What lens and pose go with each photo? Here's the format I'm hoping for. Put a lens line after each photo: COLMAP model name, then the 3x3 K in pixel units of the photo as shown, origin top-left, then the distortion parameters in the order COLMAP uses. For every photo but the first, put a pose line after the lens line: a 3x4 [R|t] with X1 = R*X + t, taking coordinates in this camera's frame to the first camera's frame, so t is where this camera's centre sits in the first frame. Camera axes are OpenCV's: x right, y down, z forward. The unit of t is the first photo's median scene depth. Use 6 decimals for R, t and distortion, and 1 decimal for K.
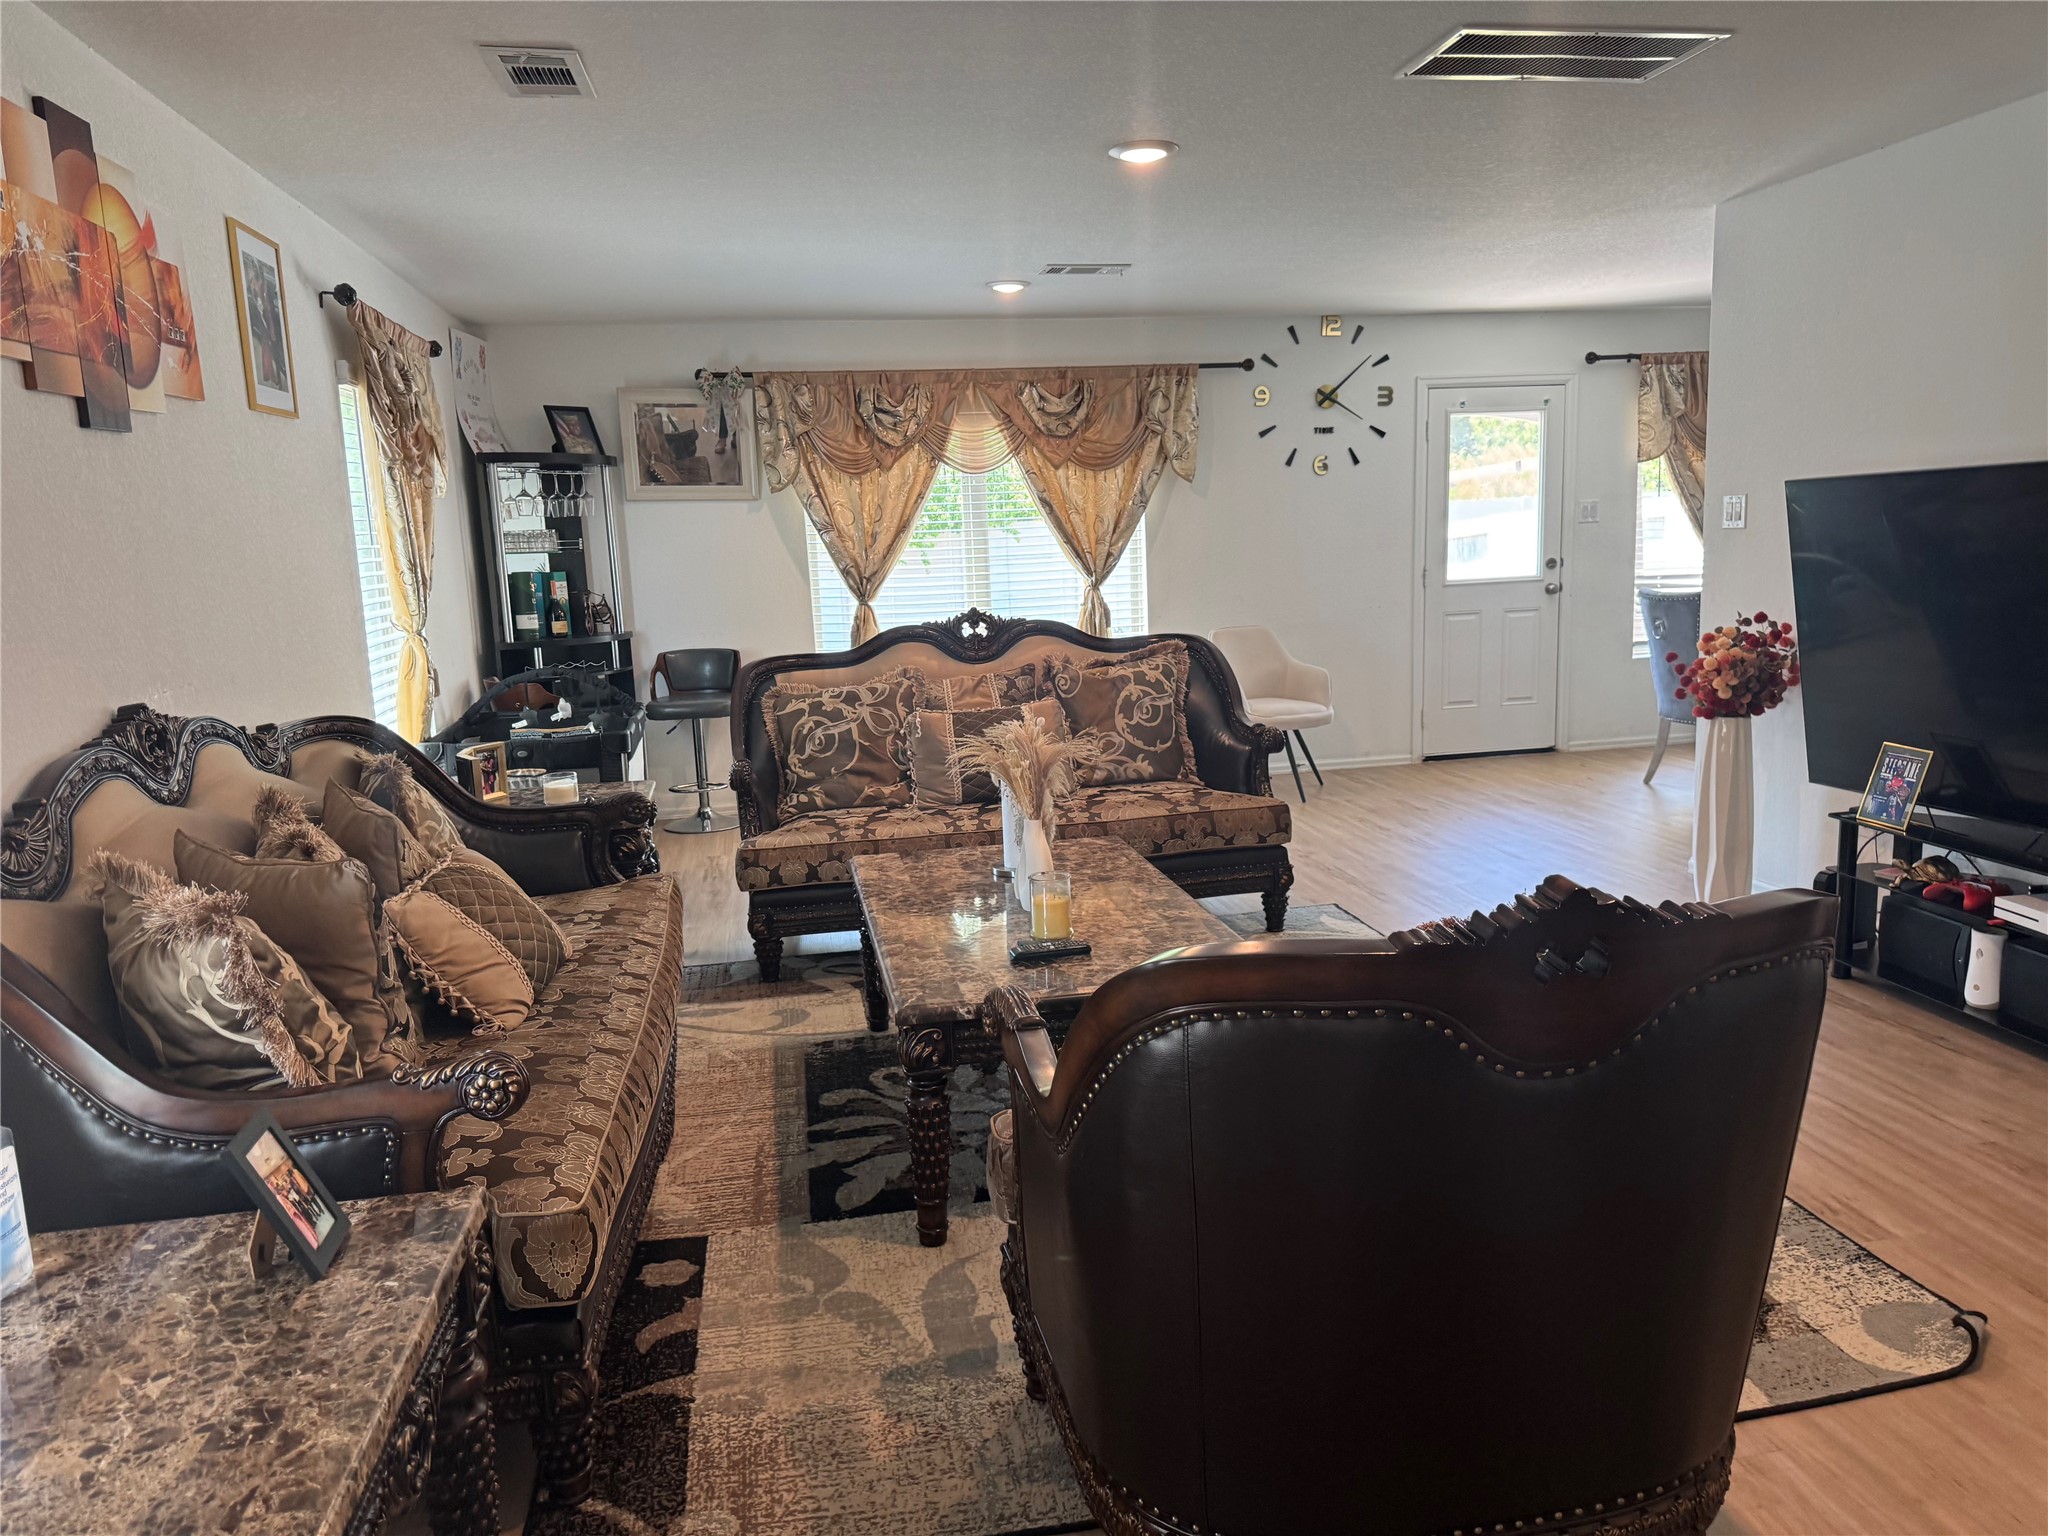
lens RADIAL K [[1432.0, 0, 1049.3], [0, 1432.0, 777.6], [0, 0, 1]] dist [0.055062, -0.060343]
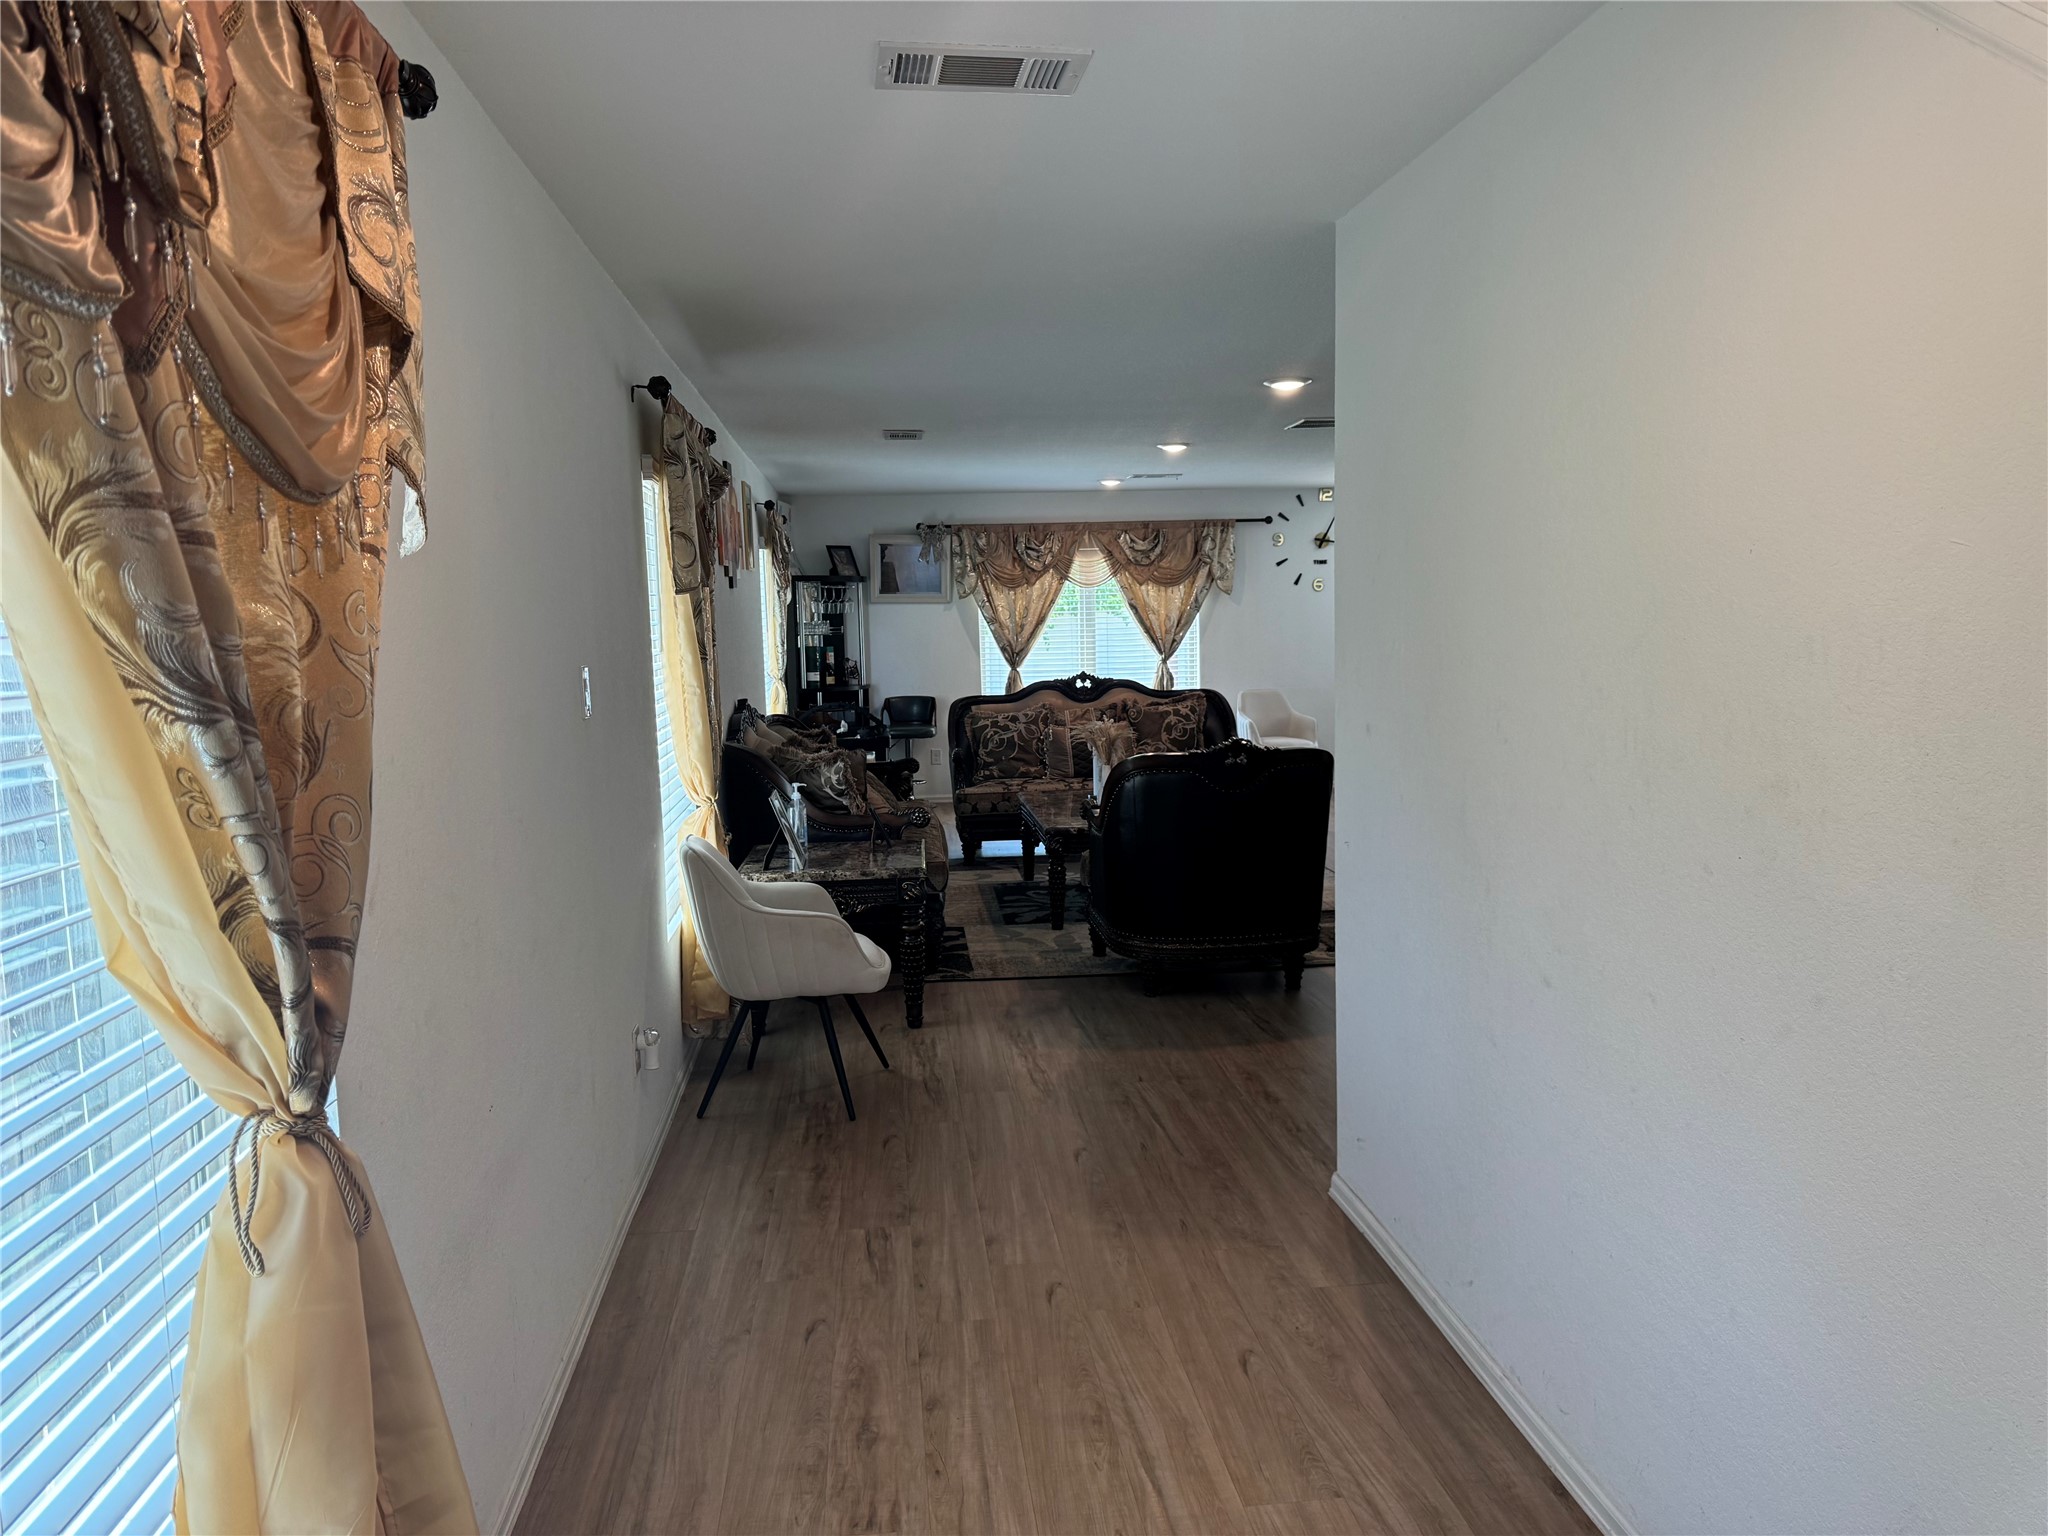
lens RADIAL K [[1432.0, 0, 986.3], [0, 1432.0, 768.0], [0, 0, 1]] dist [0.055062, -0.060343]
pose [[0.992364, 0.028333, -0.120045, 0.032729], [-0.035326, 0.997775, -0.056537, 0.078762], [0.118176, 0.060346, 0.991157, -0.568846]]
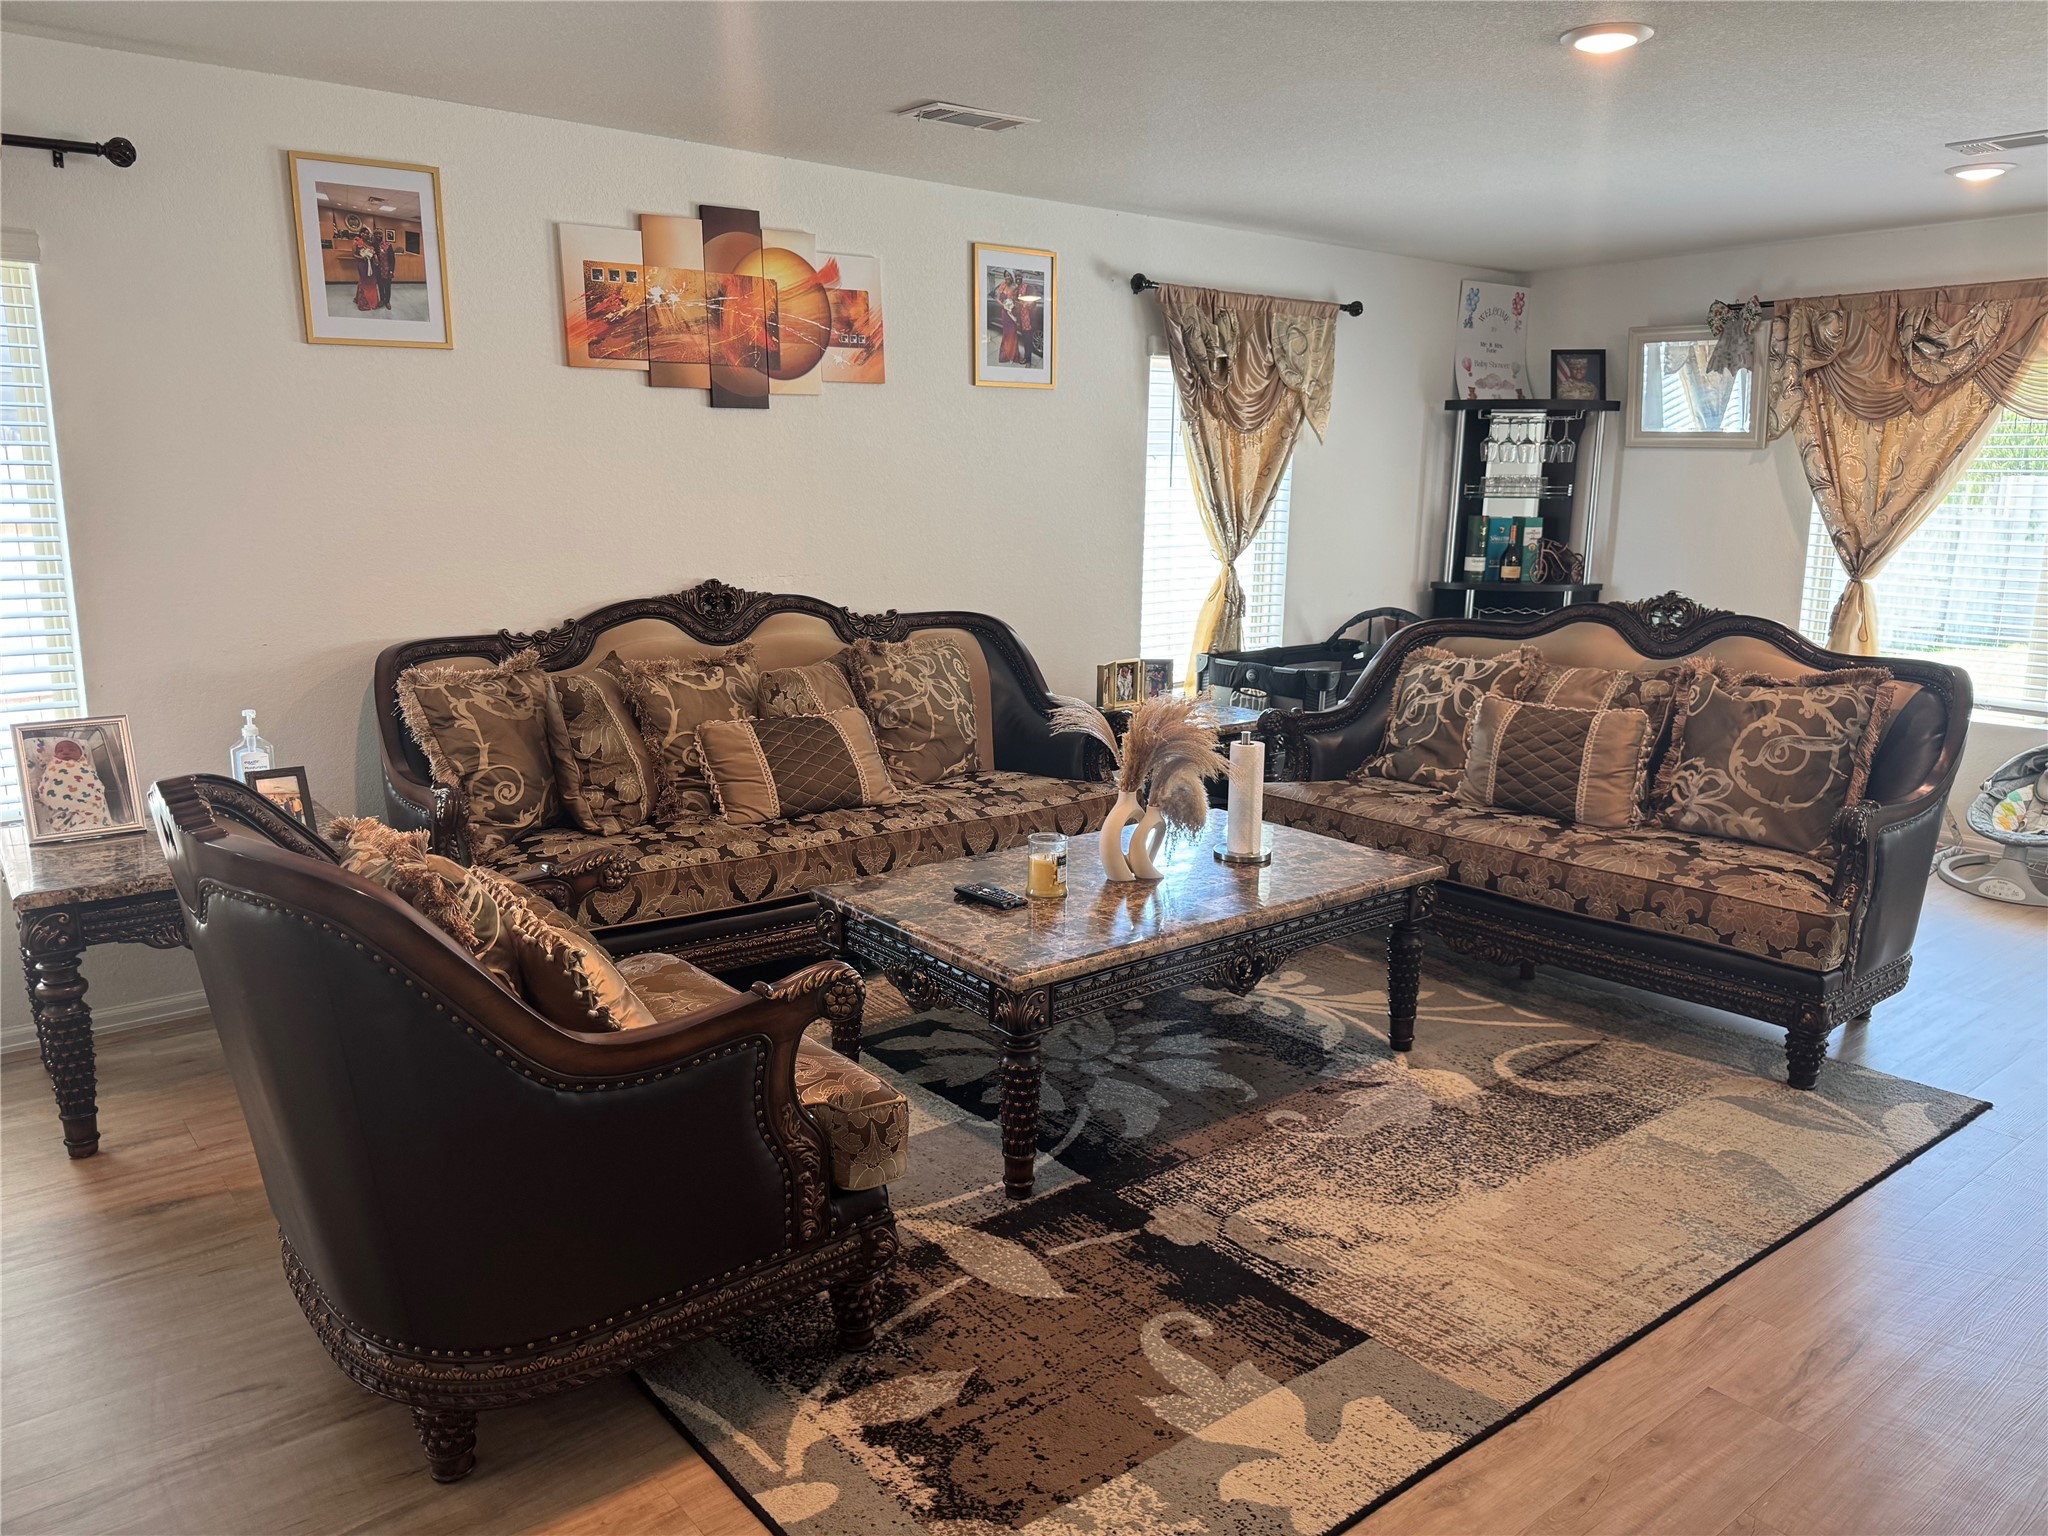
lens RADIAL K [[1432.0, 0, 1032.6], [0, 1432.0, 770.6], [0, 0, 1]] dist [0.055062, -0.060343]
pose [[0.463550, 0.219774, -0.858383, 0.394949], [-0.179584, 0.971949, 0.151870, -0.060616], [0.867681, 0.083753, 0.490015, 0.216130]]
